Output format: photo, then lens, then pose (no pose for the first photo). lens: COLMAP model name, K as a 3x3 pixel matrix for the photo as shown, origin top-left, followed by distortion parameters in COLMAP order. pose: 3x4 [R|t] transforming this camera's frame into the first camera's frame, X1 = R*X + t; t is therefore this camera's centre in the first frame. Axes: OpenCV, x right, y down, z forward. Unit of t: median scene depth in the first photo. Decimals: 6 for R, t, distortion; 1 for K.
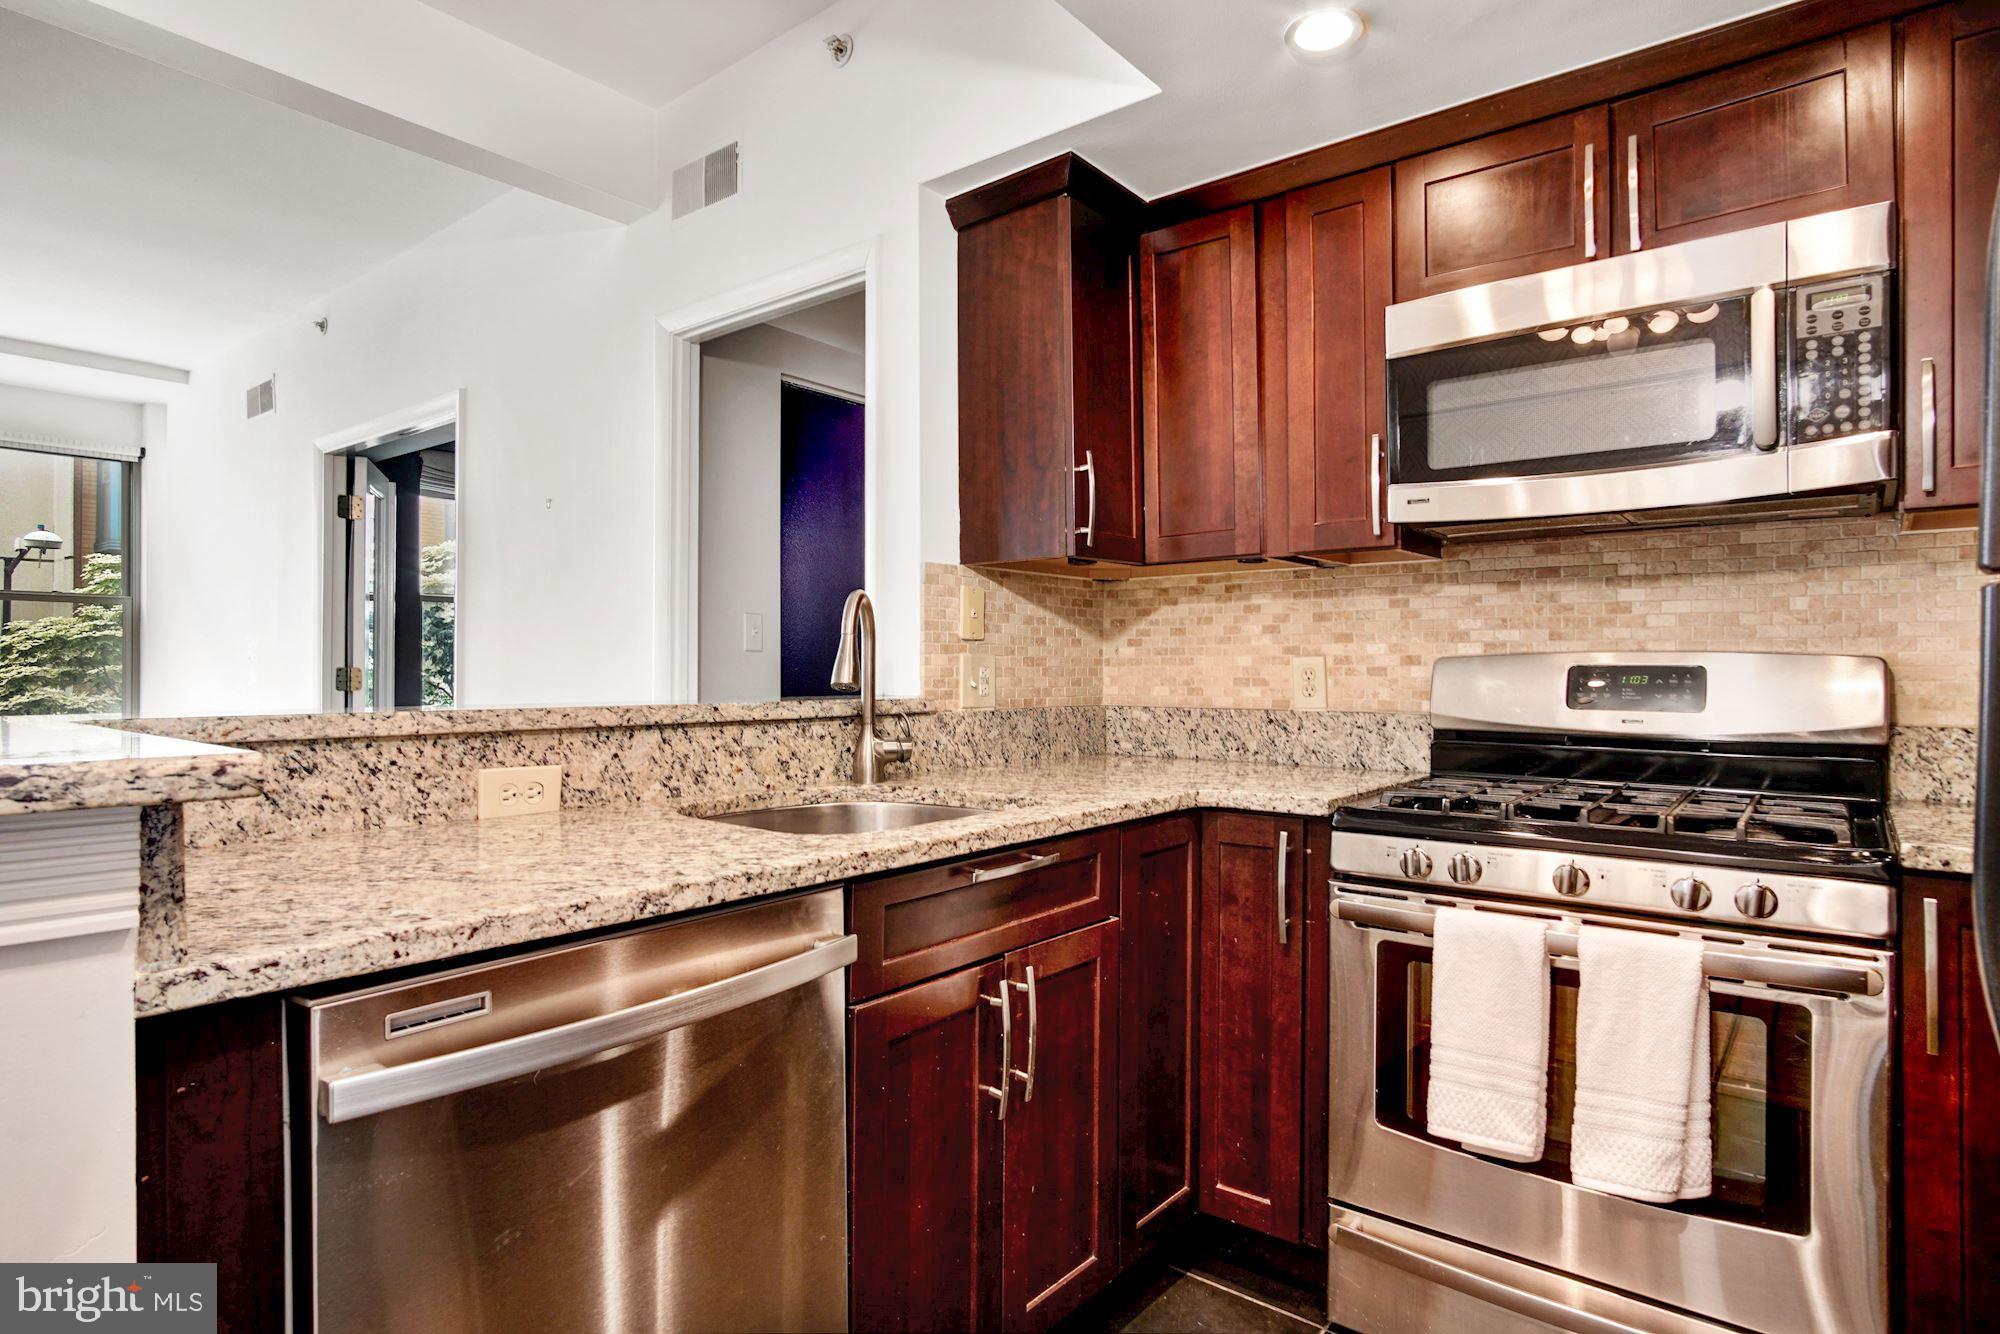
lens RADIAL K [[1068.8, 0, 1004.1], [0, 1068.8, 667.4], [0, 0, 1]] dist [-0.015976, -0.002053]
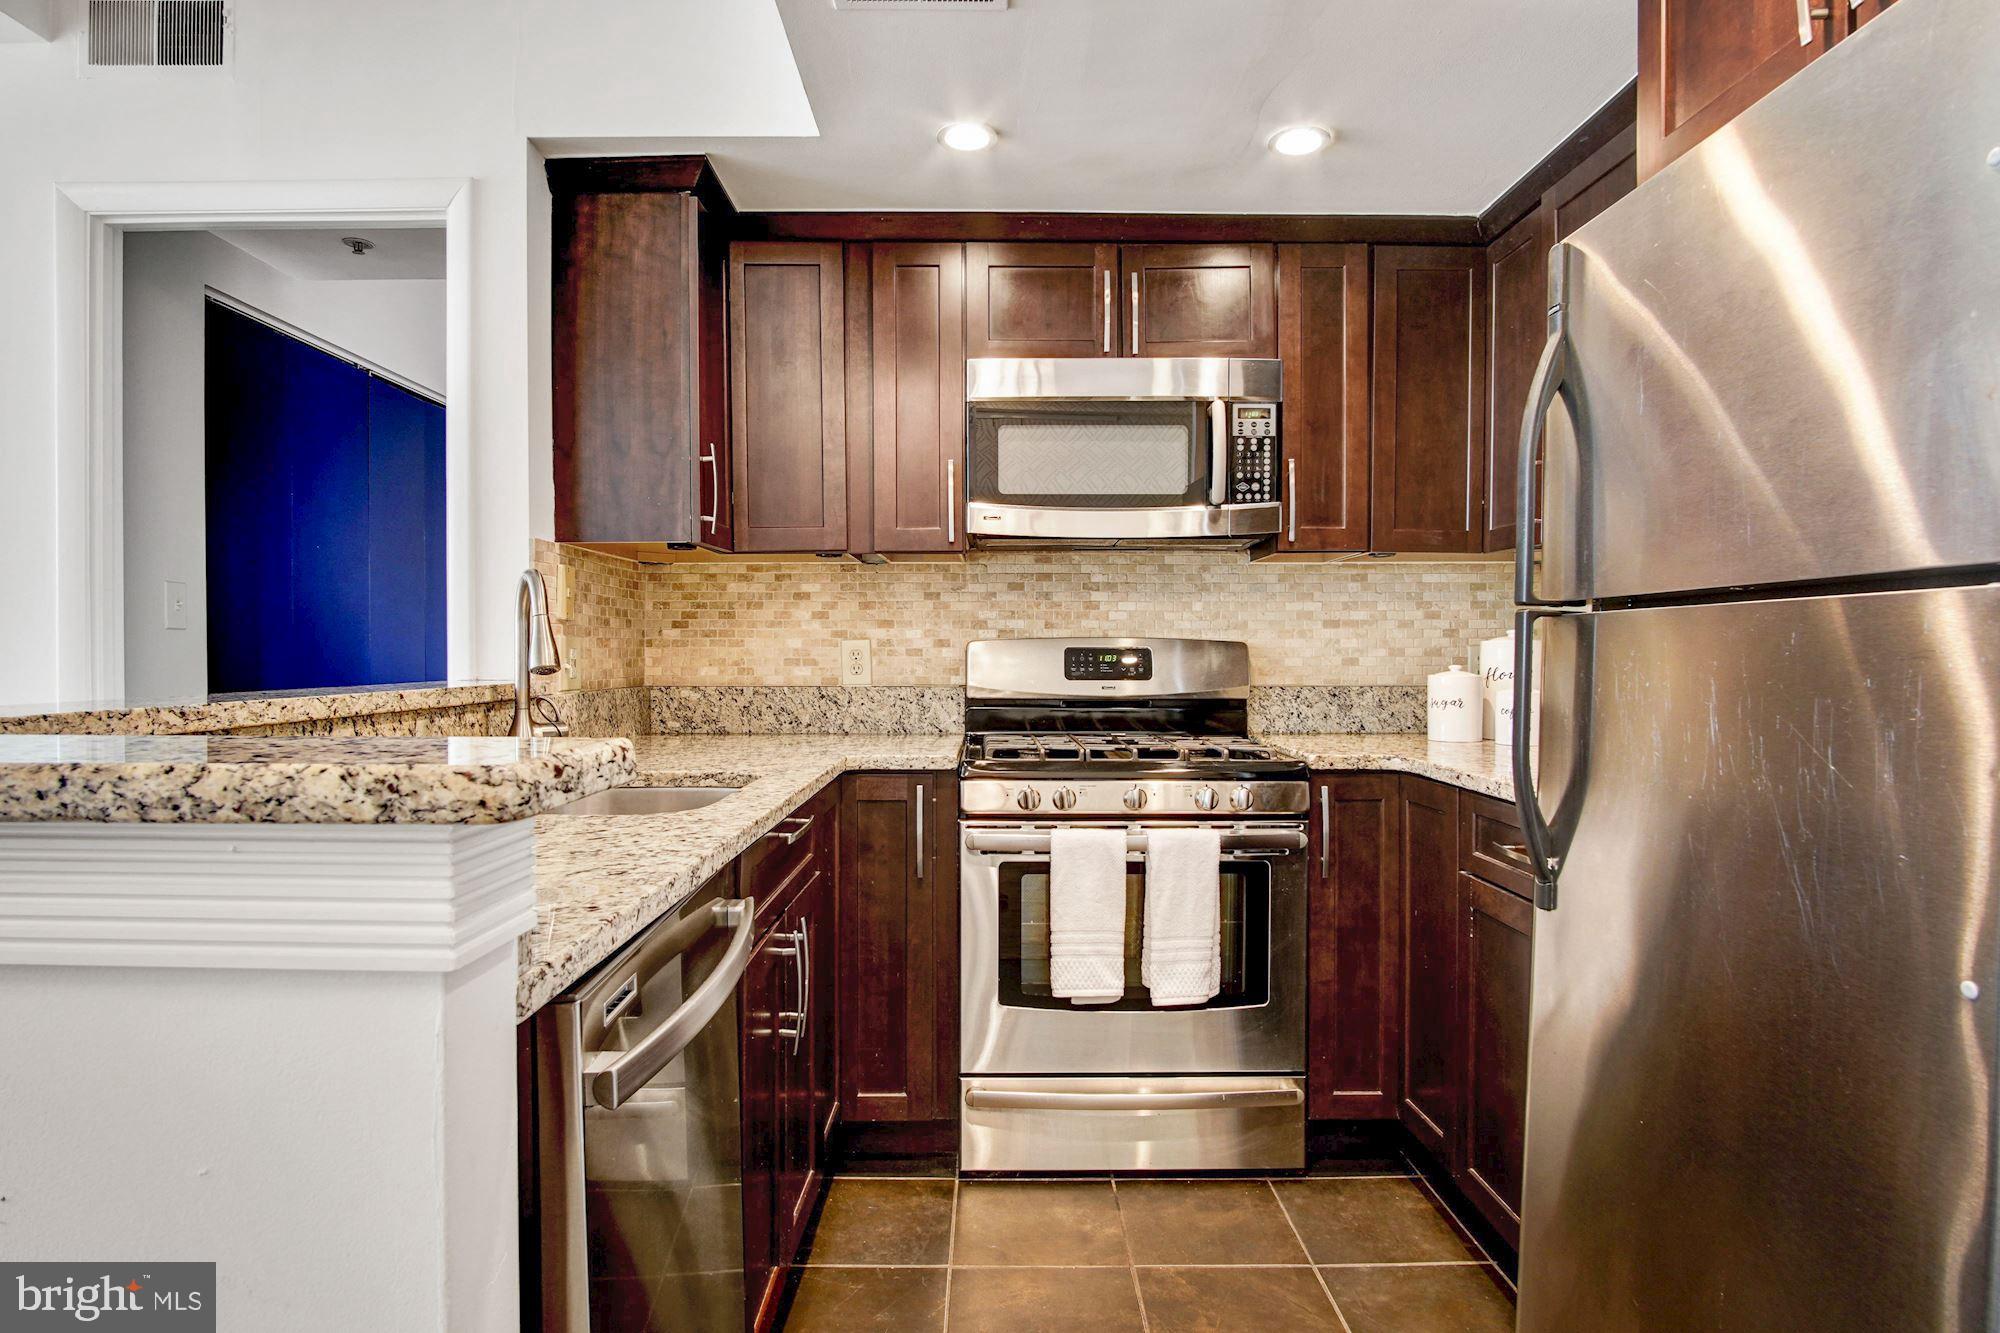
lens RADIAL K [[1068.8, 0, 996.9], [0, 1068.8, 661.5], [0, 0, 1]] dist [-0.015976, -0.002053]
pose [[0.778264, -0.007843, 0.627888, -0.395116], [-0.000485, 0.999914, 0.013092, -0.001948], [-0.627936, -0.010493, 0.778194, 0.002891]]
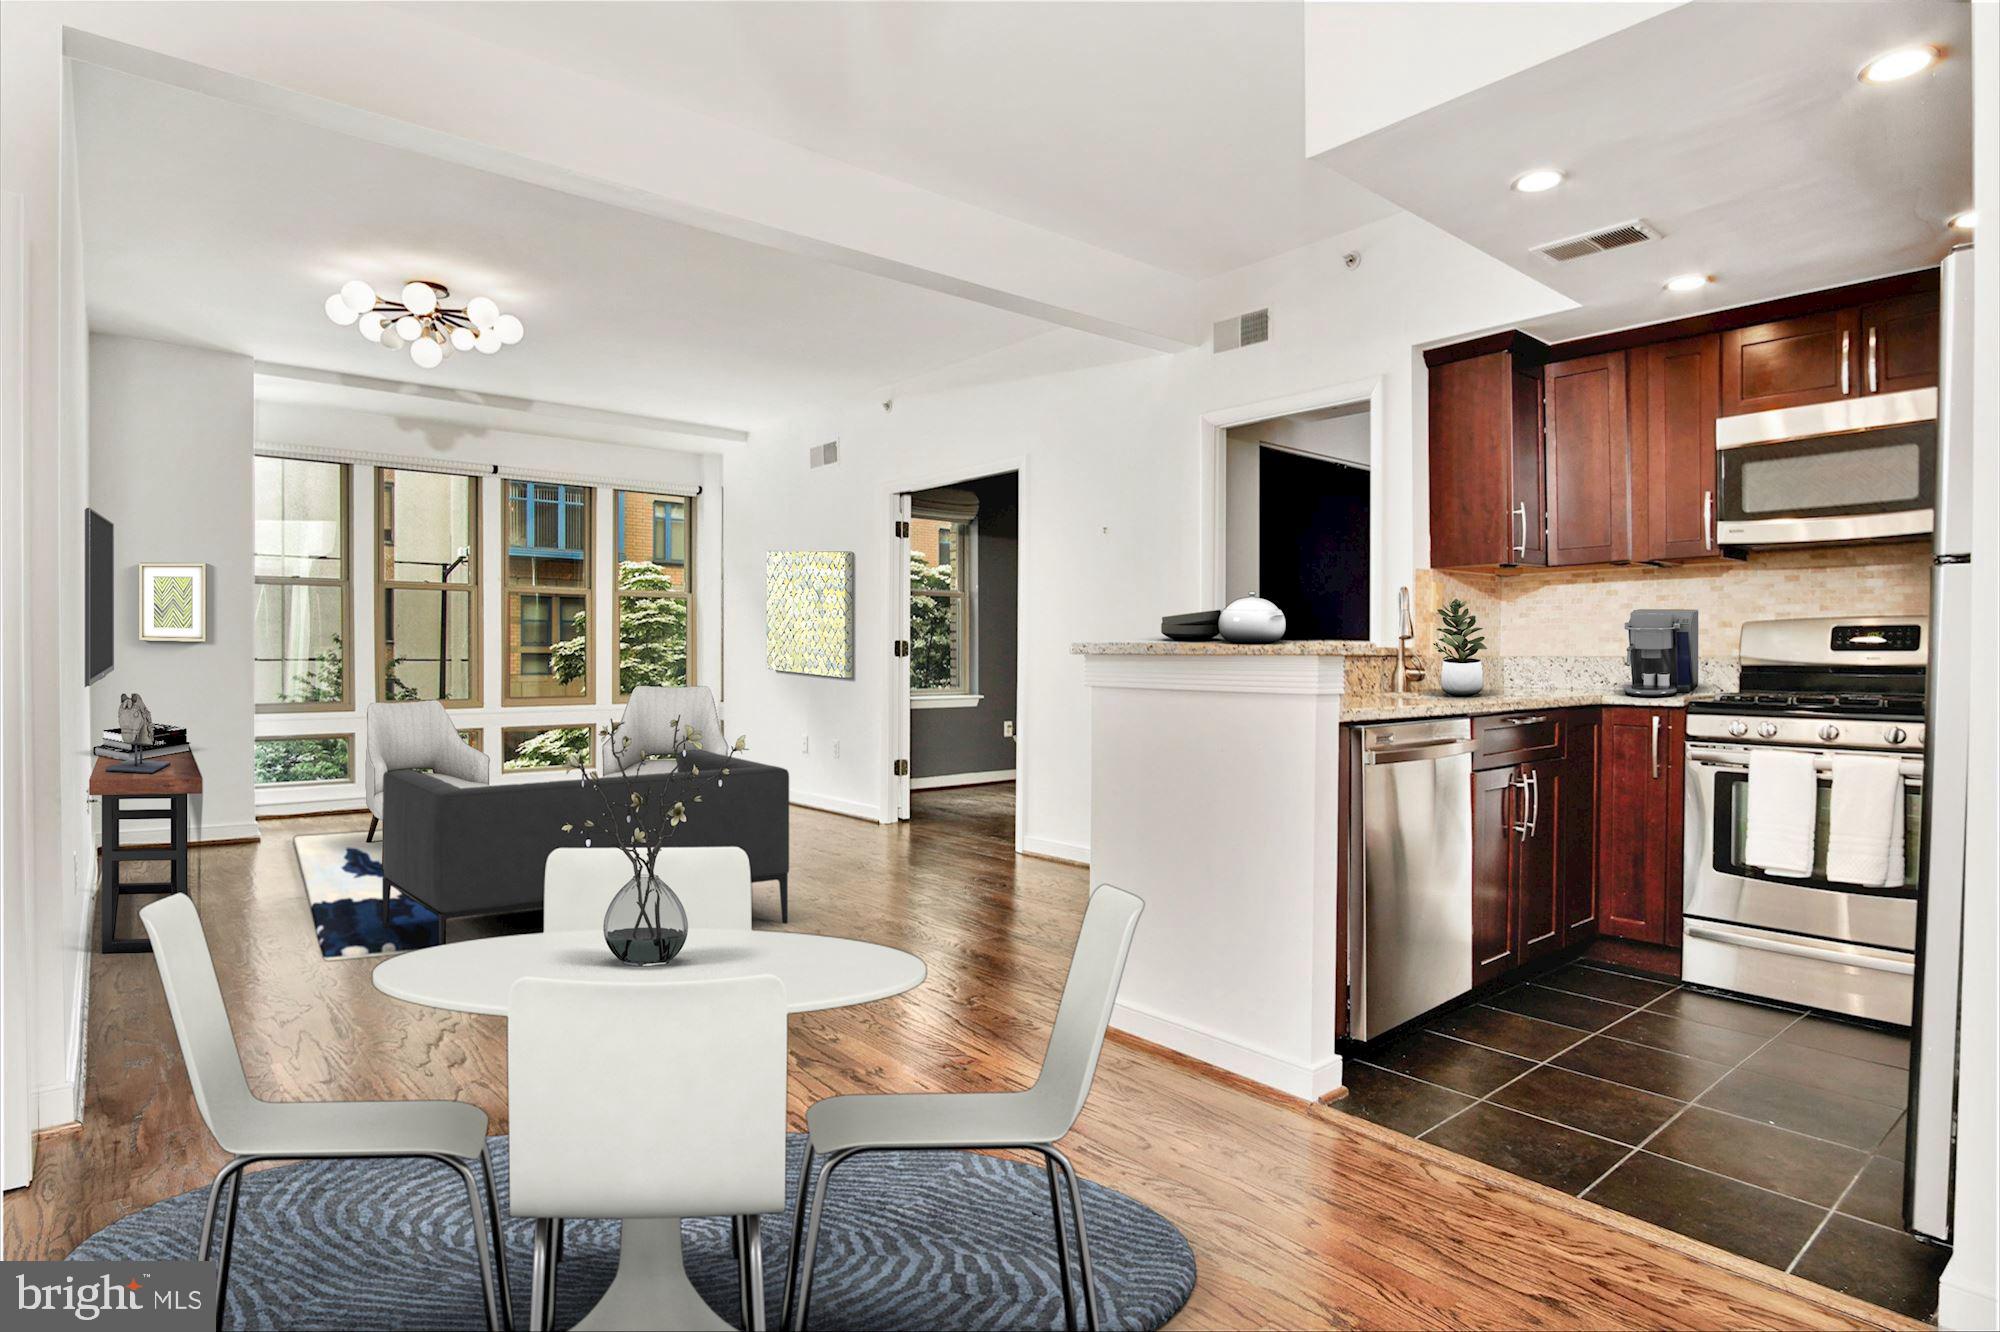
lens RADIAL K [[1068.5, 0, 992.7], [0, 1068.5, 669.9], [0, 0, 1]] dist [-0.032753, 0.001993]
pose [[0.979594, 0.001825, -0.200979, -0.444120], [0.001333, 0.999878, 0.015577, 0.041810], [0.200983, -0.015527, 0.979472, -0.904520]]
